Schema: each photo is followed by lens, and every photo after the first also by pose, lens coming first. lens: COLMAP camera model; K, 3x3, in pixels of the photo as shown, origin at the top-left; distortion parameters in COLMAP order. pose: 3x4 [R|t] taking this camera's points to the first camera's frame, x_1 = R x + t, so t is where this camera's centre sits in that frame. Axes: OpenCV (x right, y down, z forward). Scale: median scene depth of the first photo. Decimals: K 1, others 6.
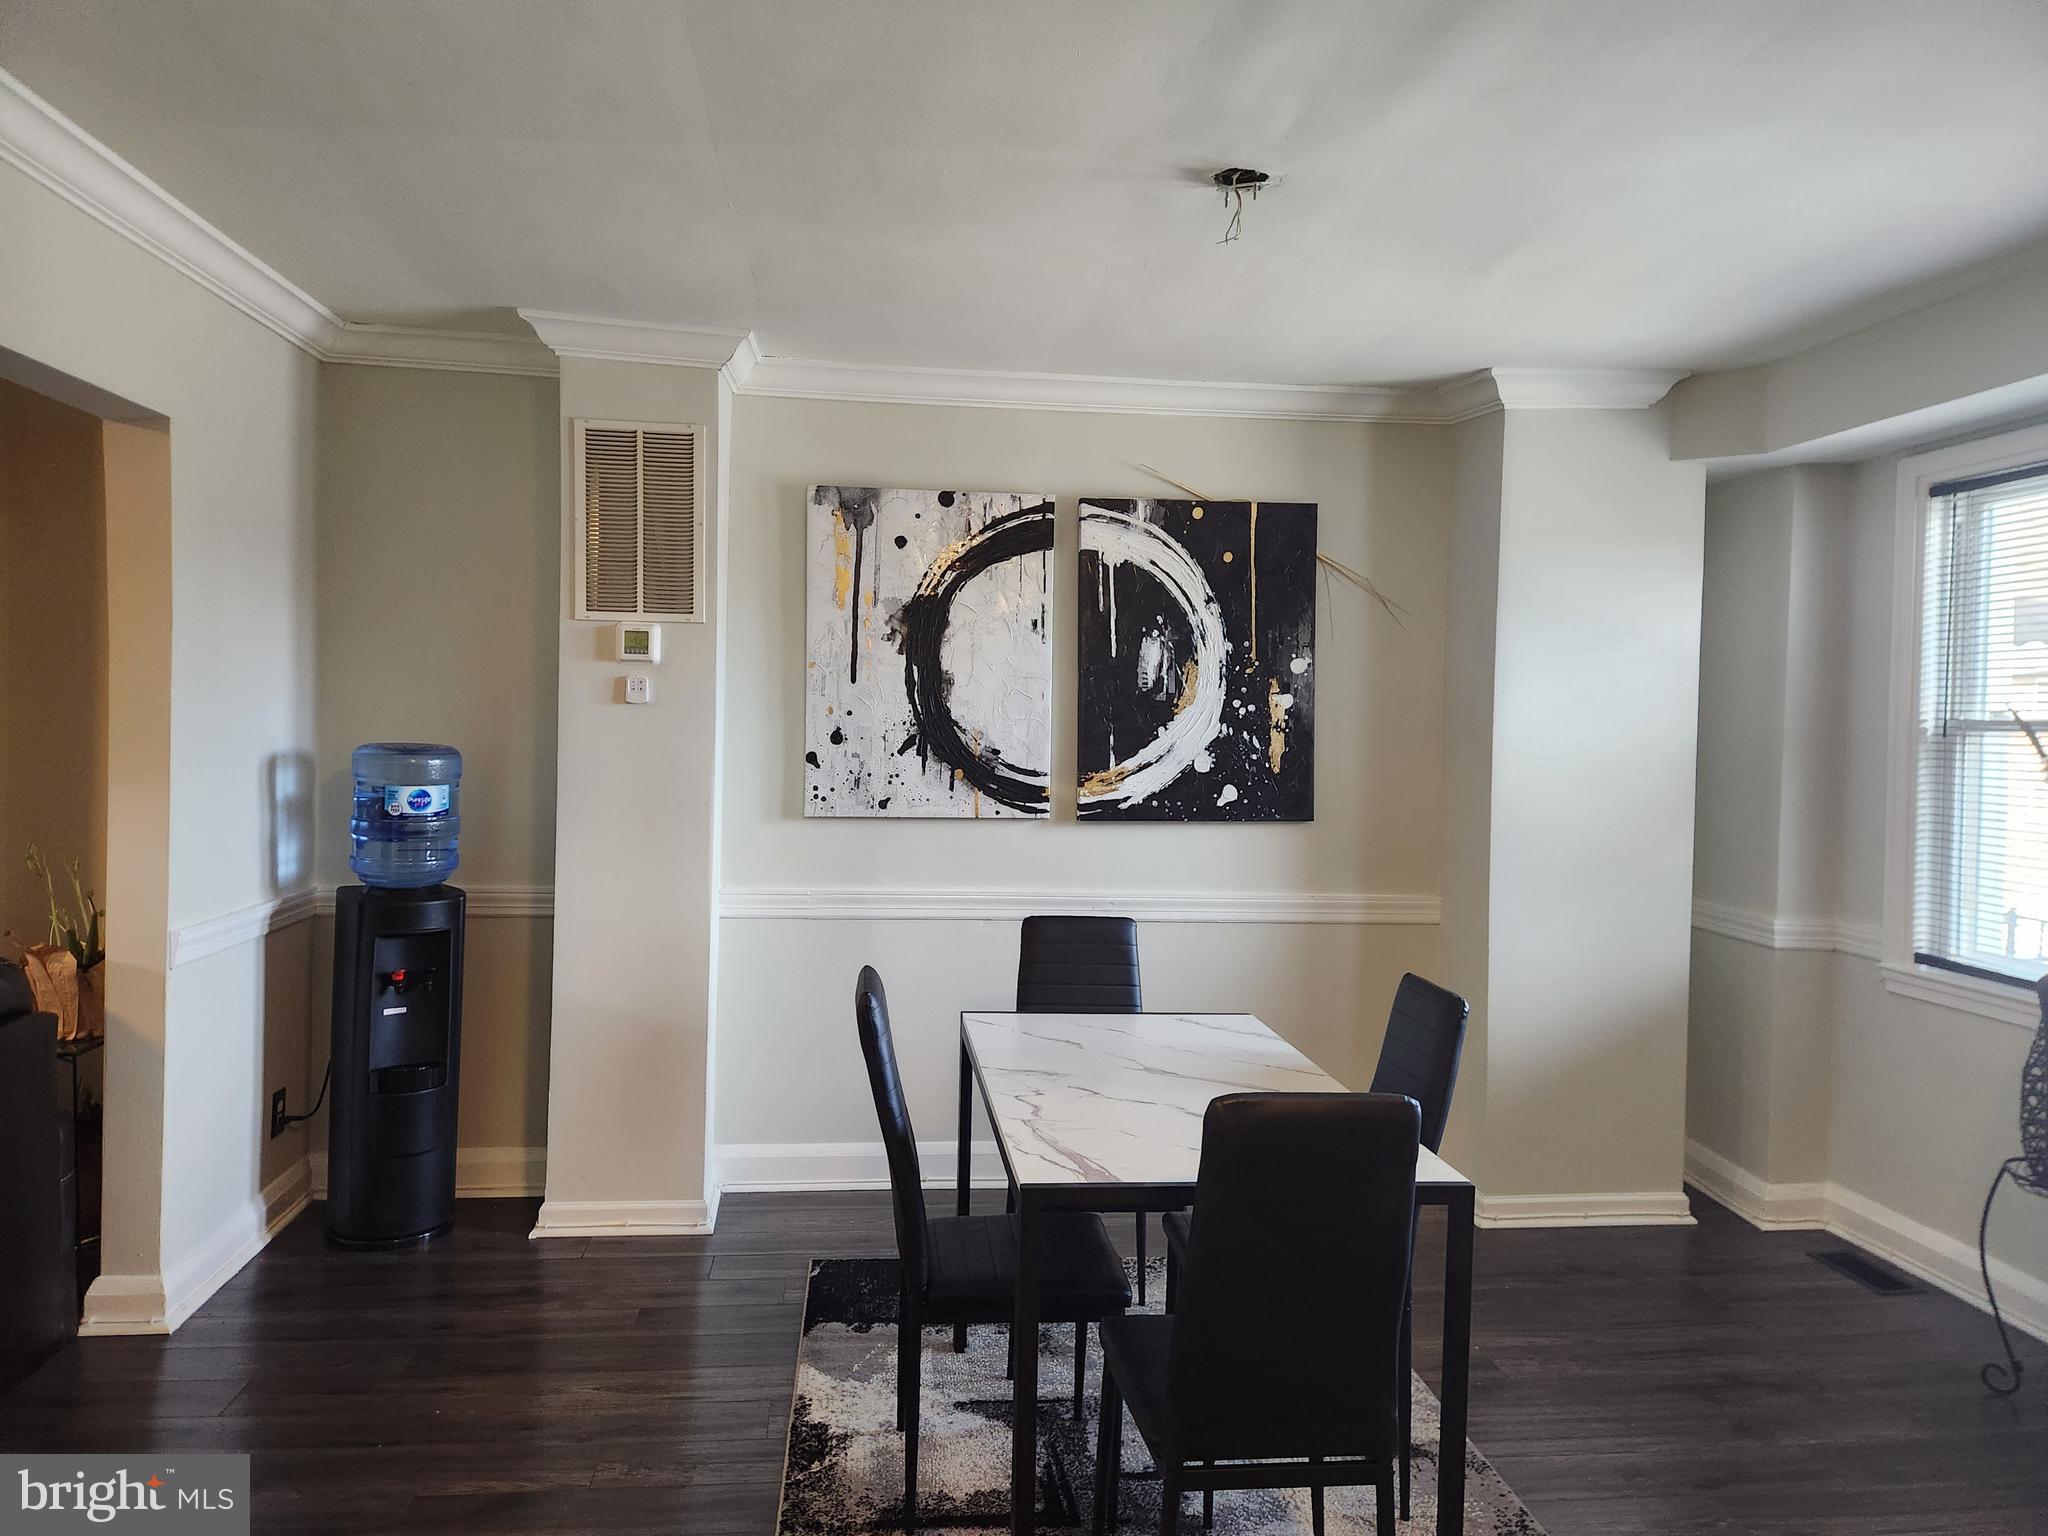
lens RADIAL K [[1361.1, 0, 1012.2], [0, 1361.1, 760.0], [0, 0, 1]] dist [0.070012, -0.045740]
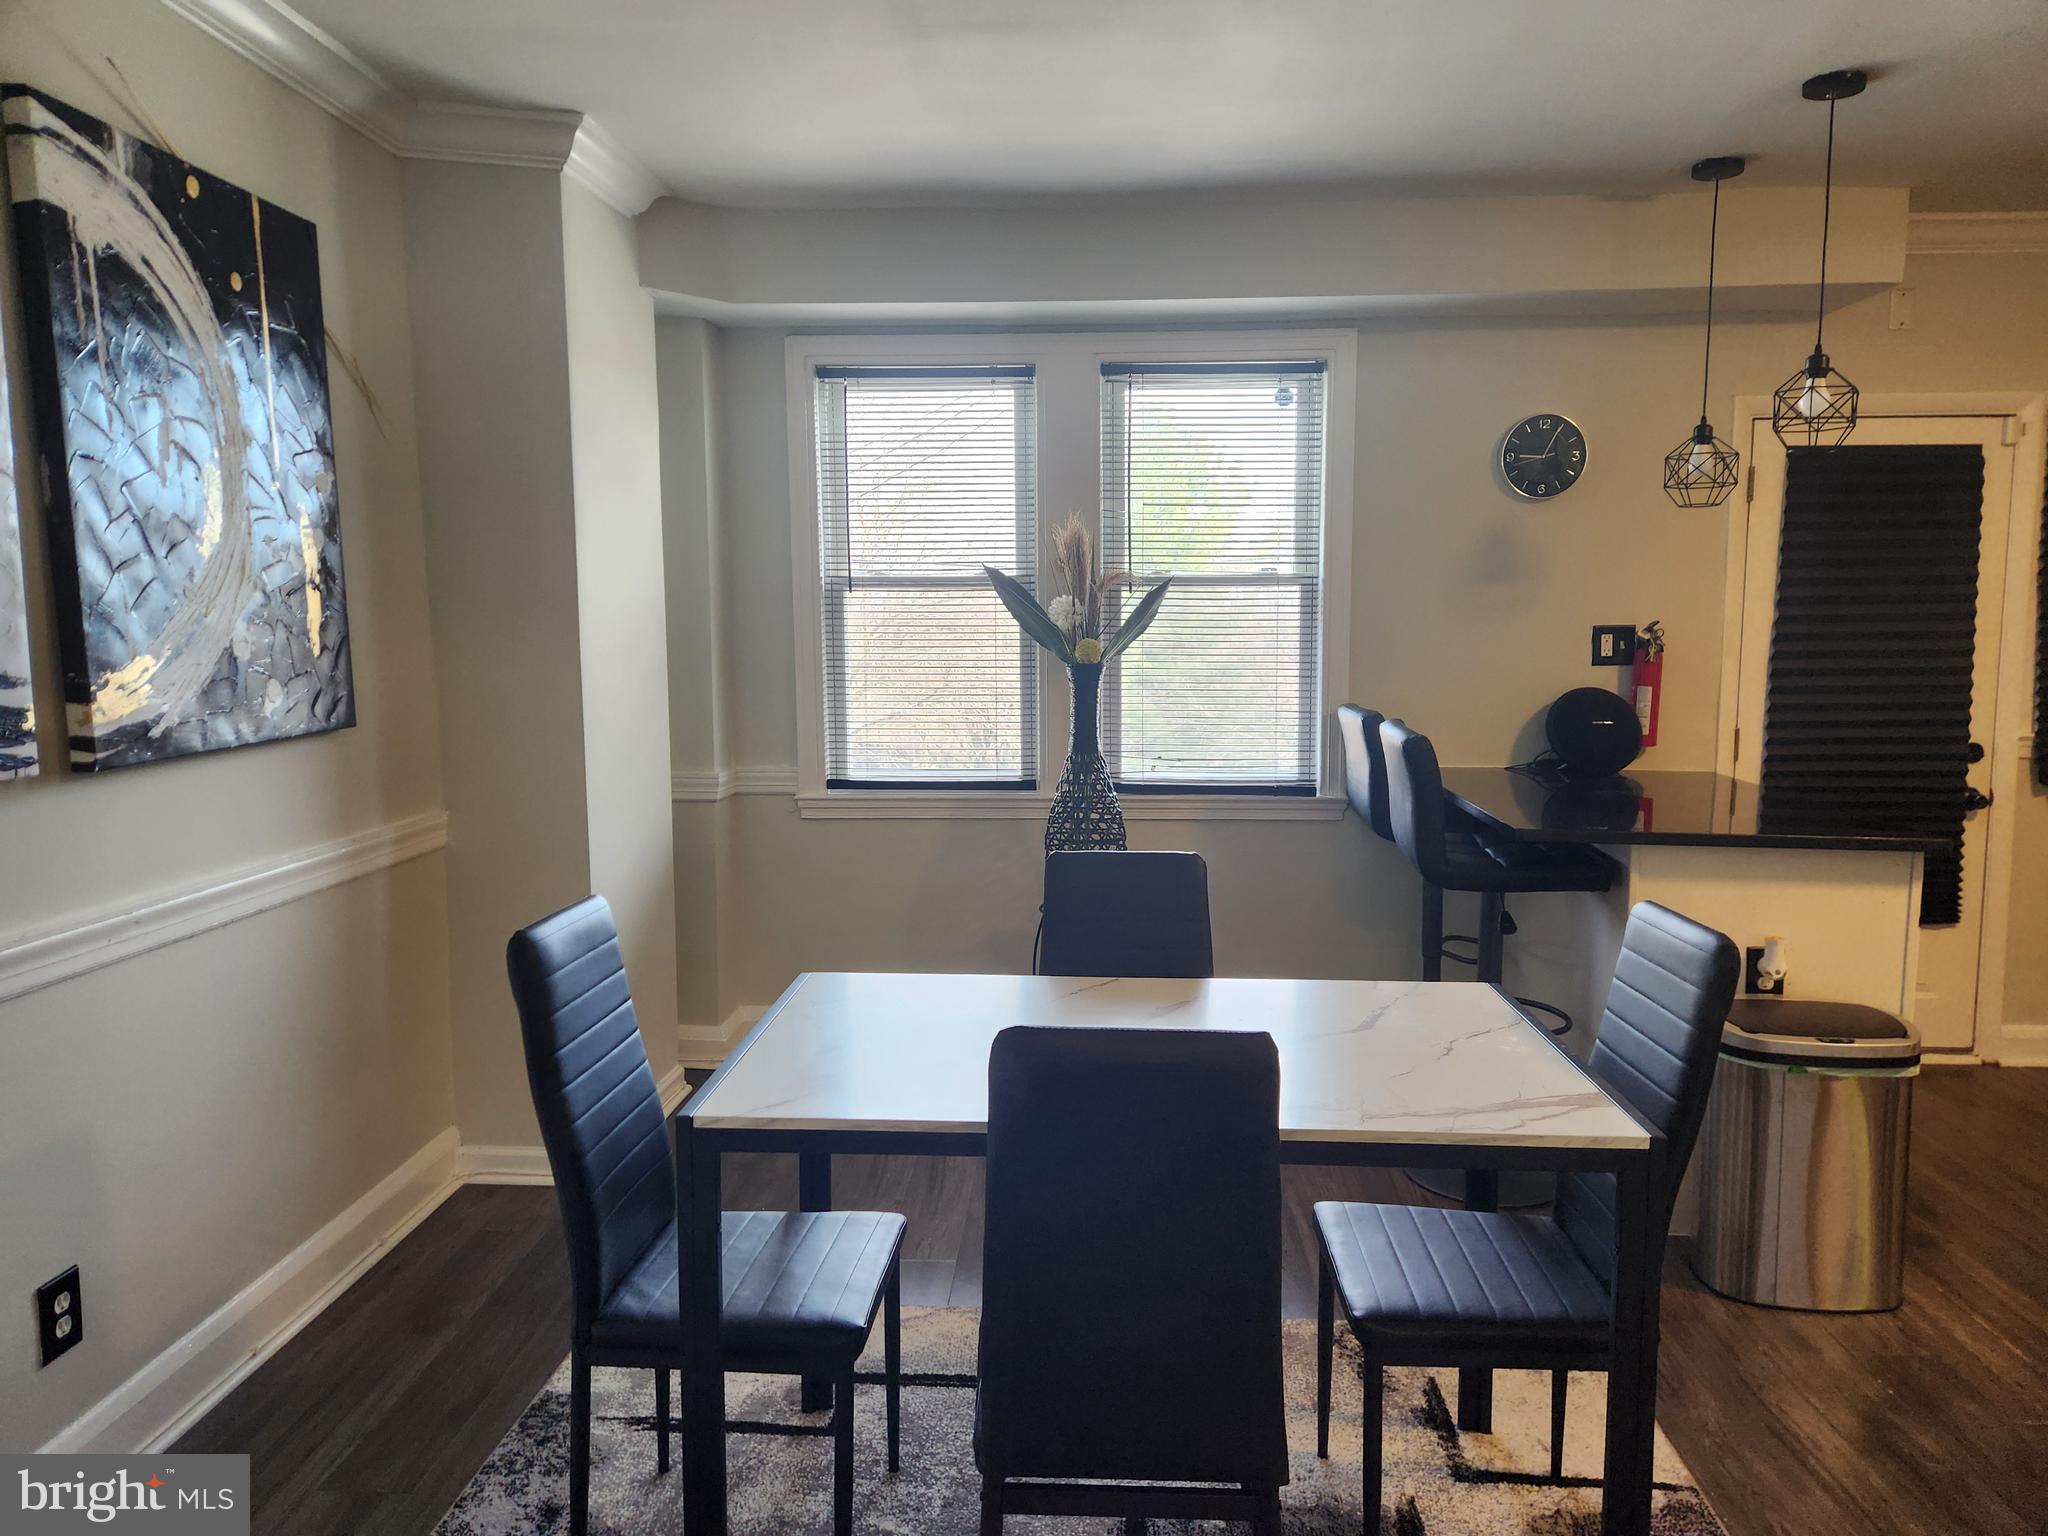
lens RADIAL K [[1361.1, 0, 1023.5], [0, 1361.1, 760.5], [0, 0, 1]] dist [0.070012, -0.045740]
pose [[0.156803, -0.126292, 0.979522, -0.391265], [0.033001, 0.991907, 0.122606, -0.010185], [-0.987078, 0.013100, 0.159702, 0.588442]]
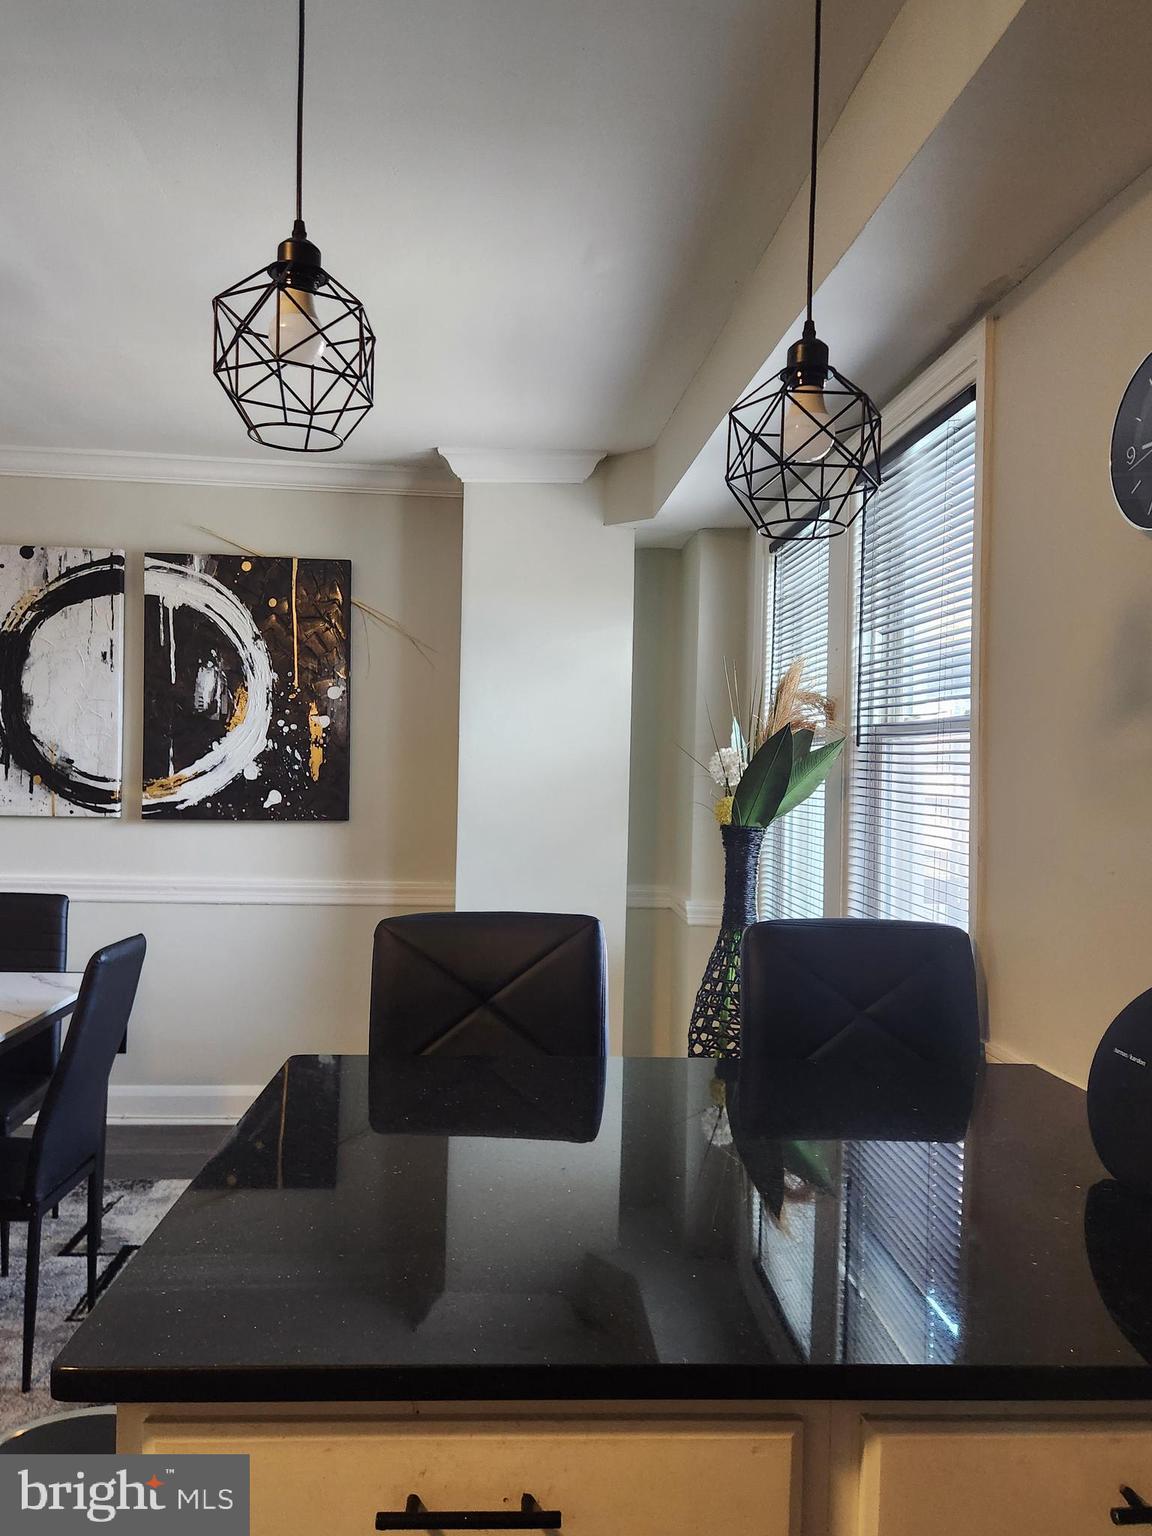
lens RADIAL K [[1020.8, 0, 588.9], [0, 1020.8, 769.1], [0, 0, 1]] dist [0.070012, -0.045740]
pose [[0.999670, 0.004194, -0.025345, 0.467601], [-0.005017, 0.999459, -0.032500, 0.028147], [0.025195, 0.032616, 0.999150, 0.097422]]
